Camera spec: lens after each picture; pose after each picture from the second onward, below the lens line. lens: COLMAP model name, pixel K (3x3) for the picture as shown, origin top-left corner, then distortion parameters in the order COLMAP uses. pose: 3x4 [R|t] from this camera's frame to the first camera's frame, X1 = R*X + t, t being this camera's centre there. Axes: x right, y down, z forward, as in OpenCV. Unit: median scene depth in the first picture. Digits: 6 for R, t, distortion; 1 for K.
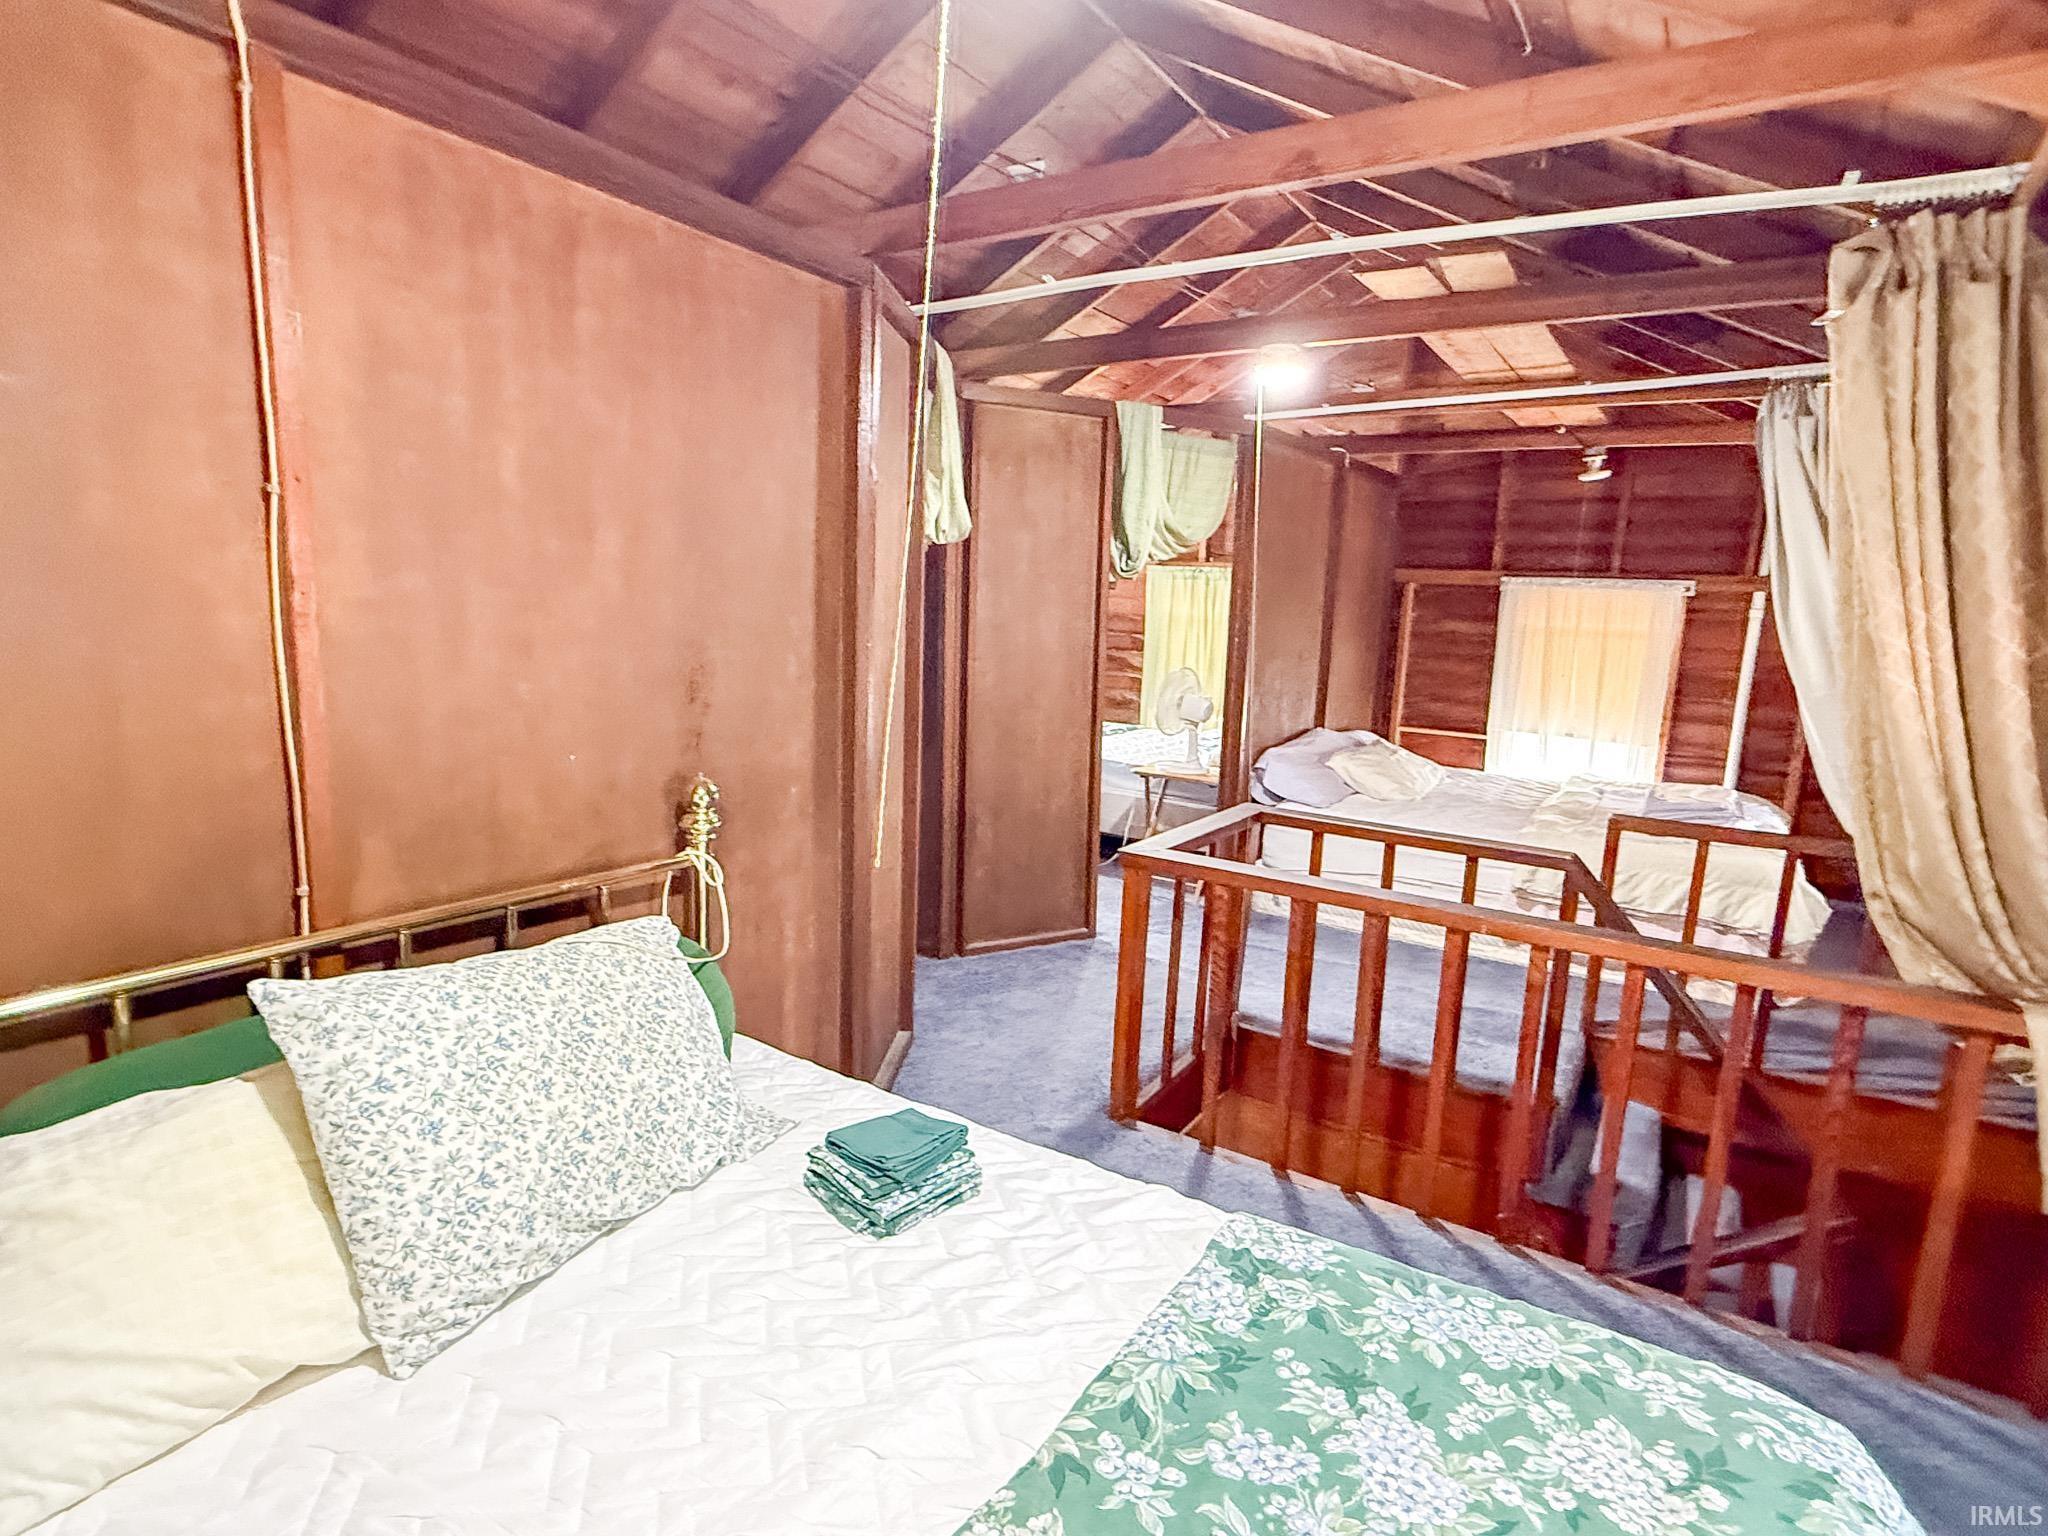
lens RADIAL K [[1080.9, 0, 1015.2], [0, 1080.9, 770.9], [0, 0, 1]] dist [0.000067, -0.000731]
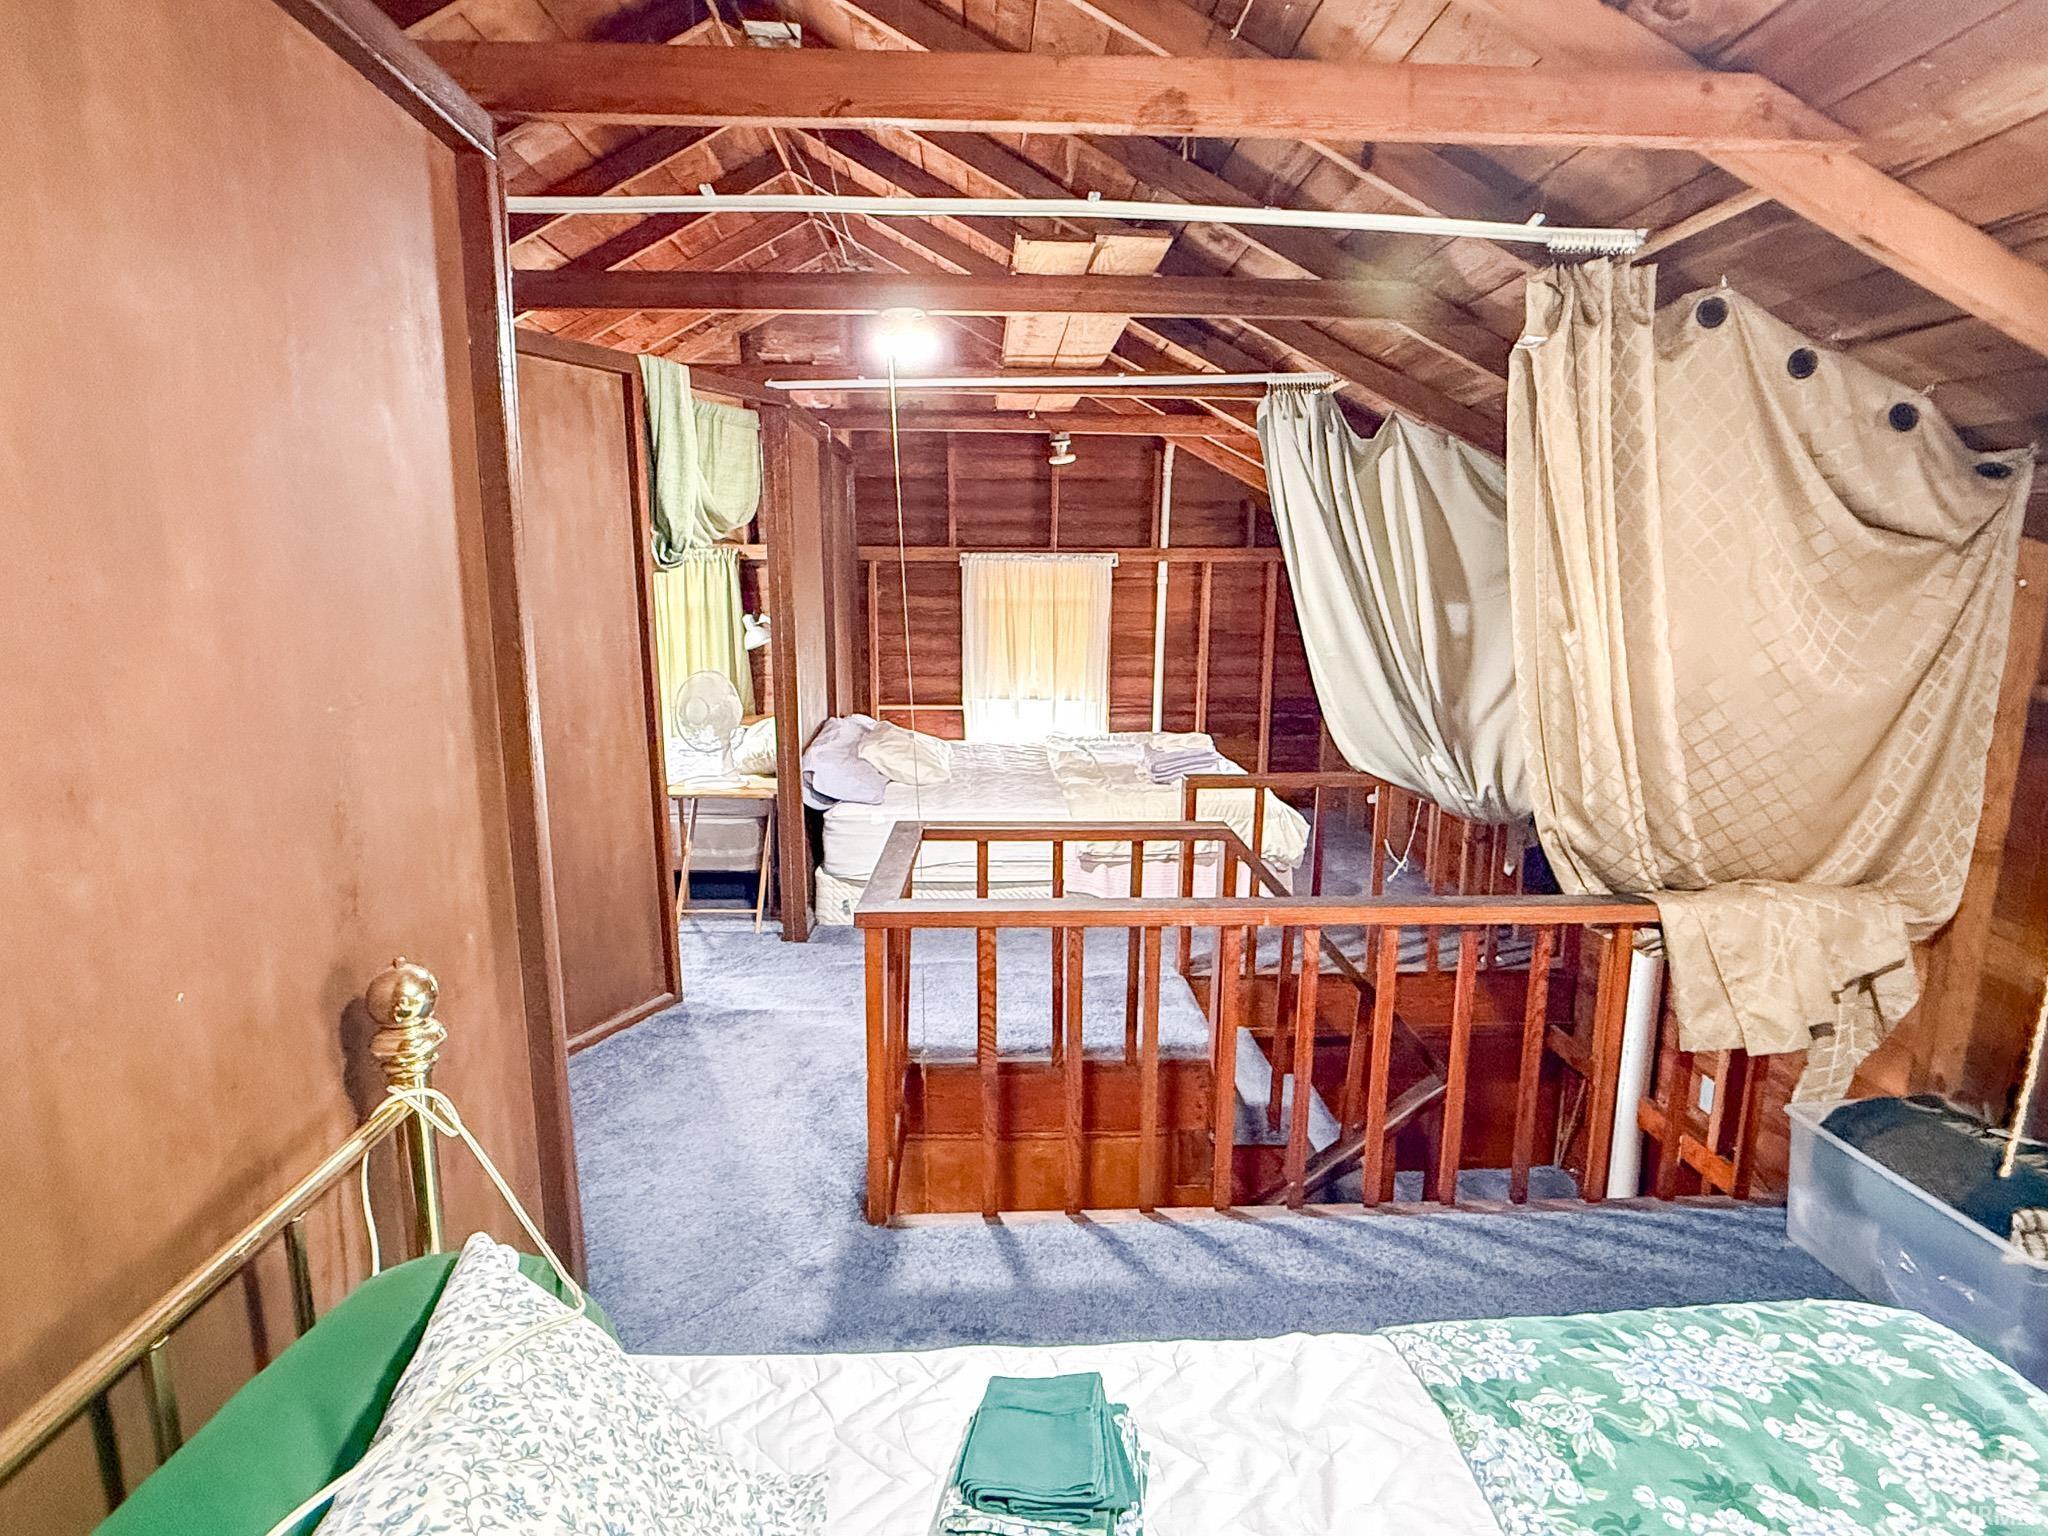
lens RADIAL K [[1080.9, 0, 1033.1], [0, 1080.9, 771.1], [0, 0, 1]] dist [0.000067, -0.000731]
pose [[0.809634, -0.138547, 0.570348, -0.146437], [0.121893, 0.990244, 0.067514, -0.042321], [-0.574138, 0.014860, 0.818624, 0.141104]]
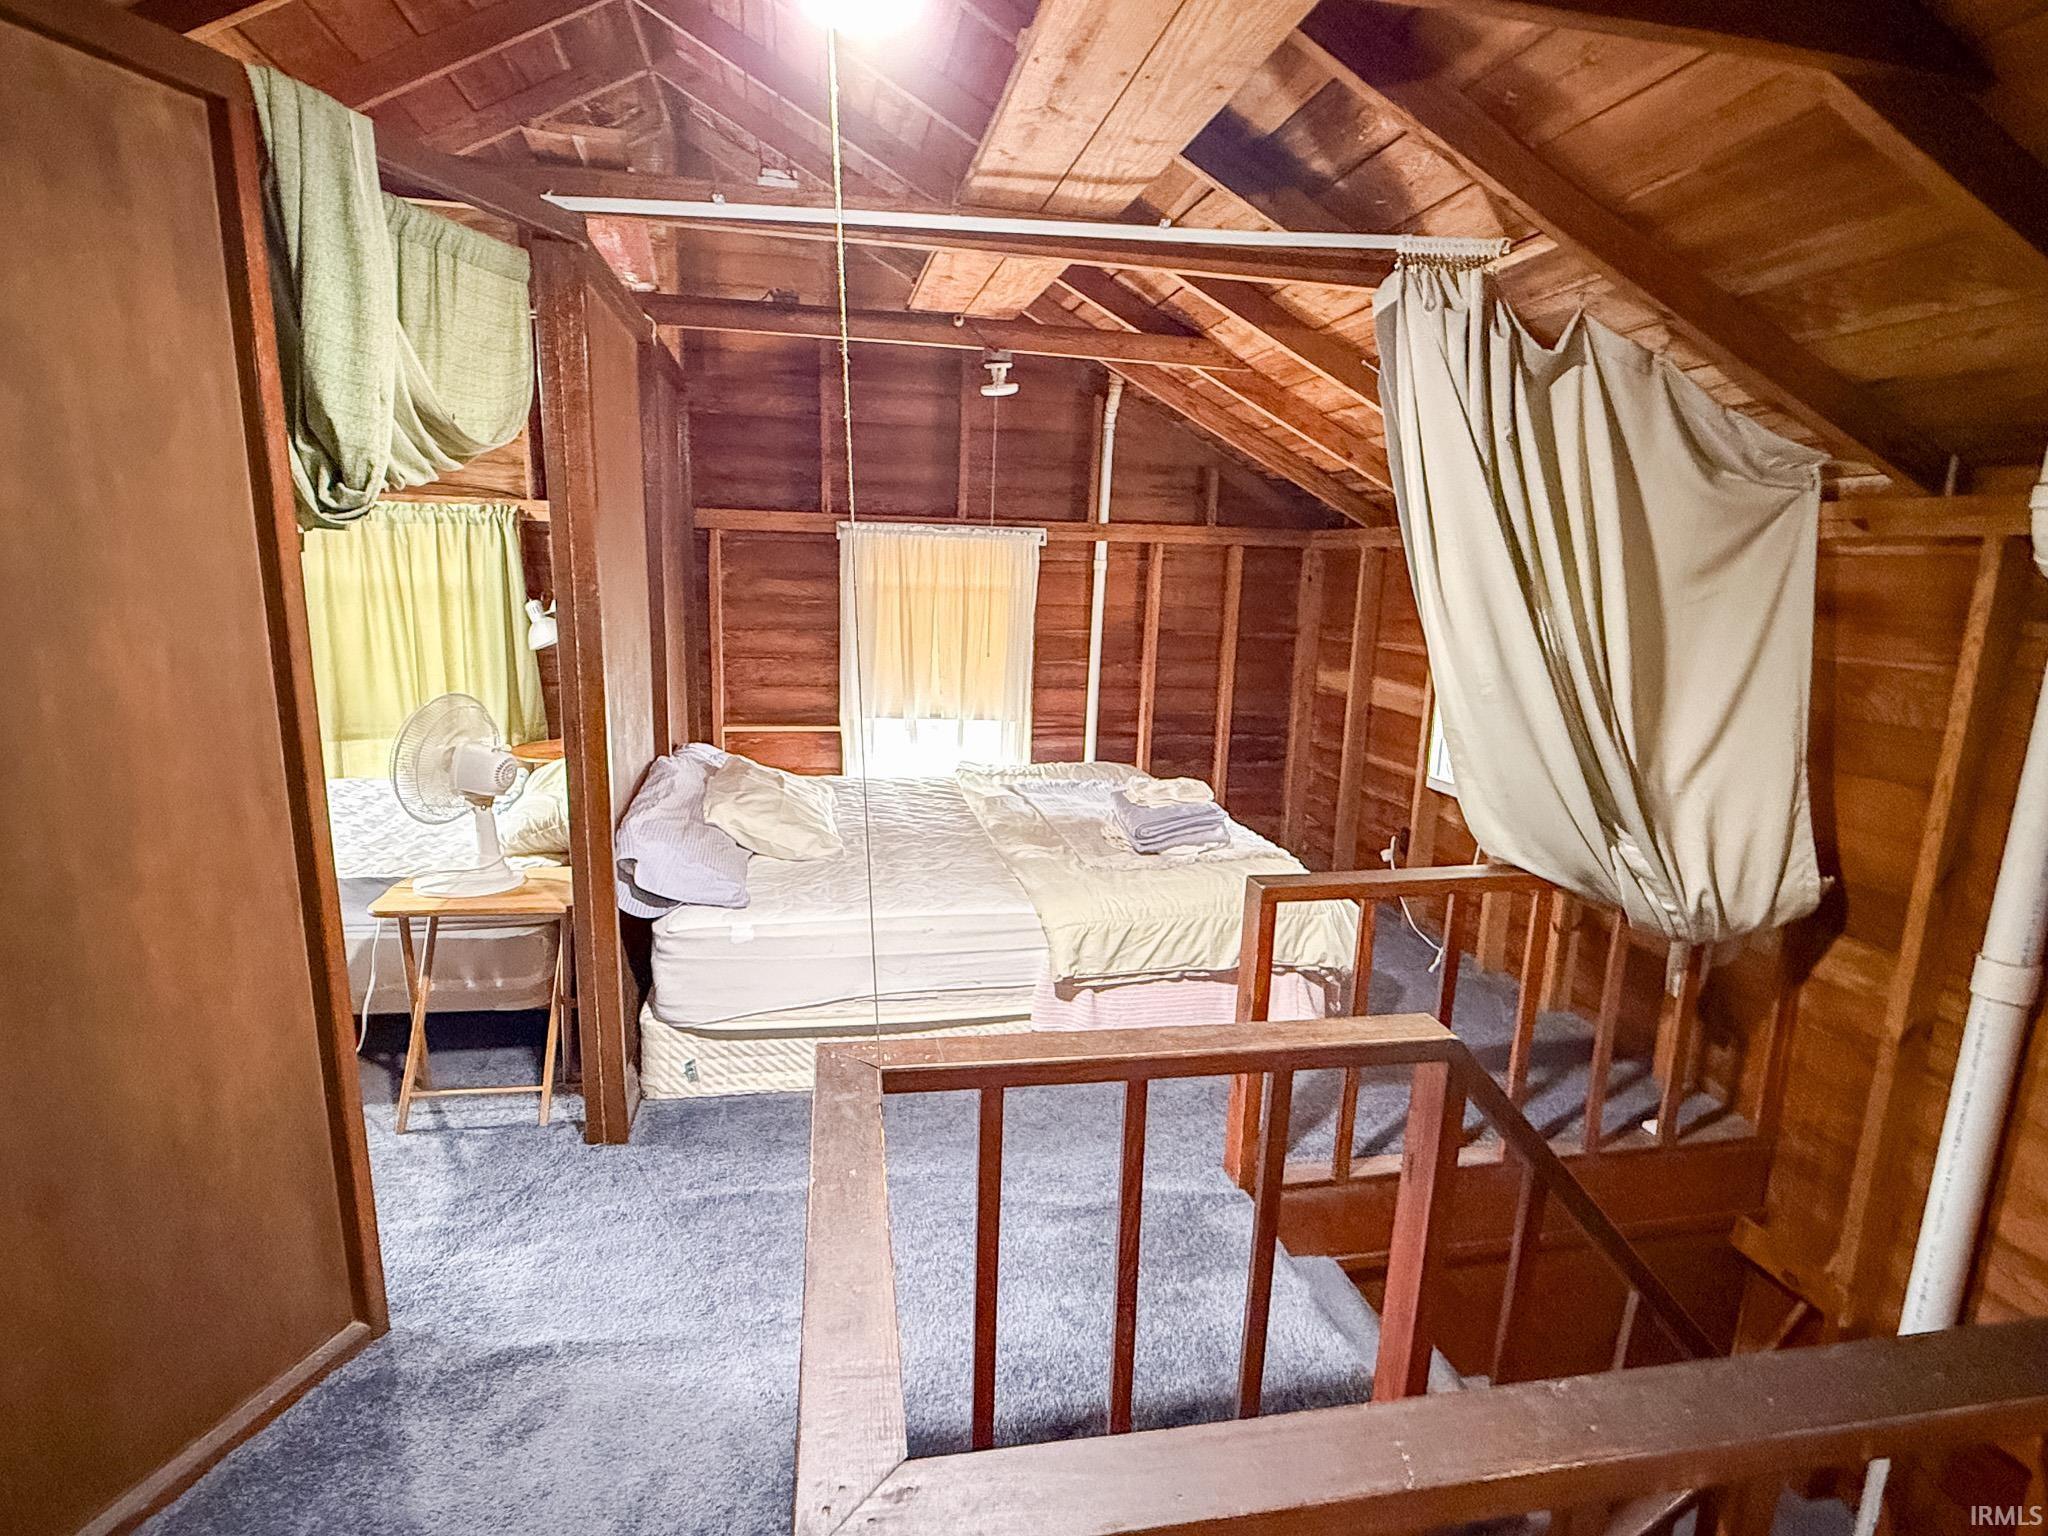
lens RADIAL K [[1080.9, 0, 1031.5], [0, 1080.9, 772.5], [0, 0, 1]] dist [0.000067, -0.000731]
pose [[0.710207, -0.152893, 0.687190, -0.009111], [0.113169, 0.988232, 0.102913, -0.084519], [-0.694837, 0.004679, 0.719152, 0.446359]]
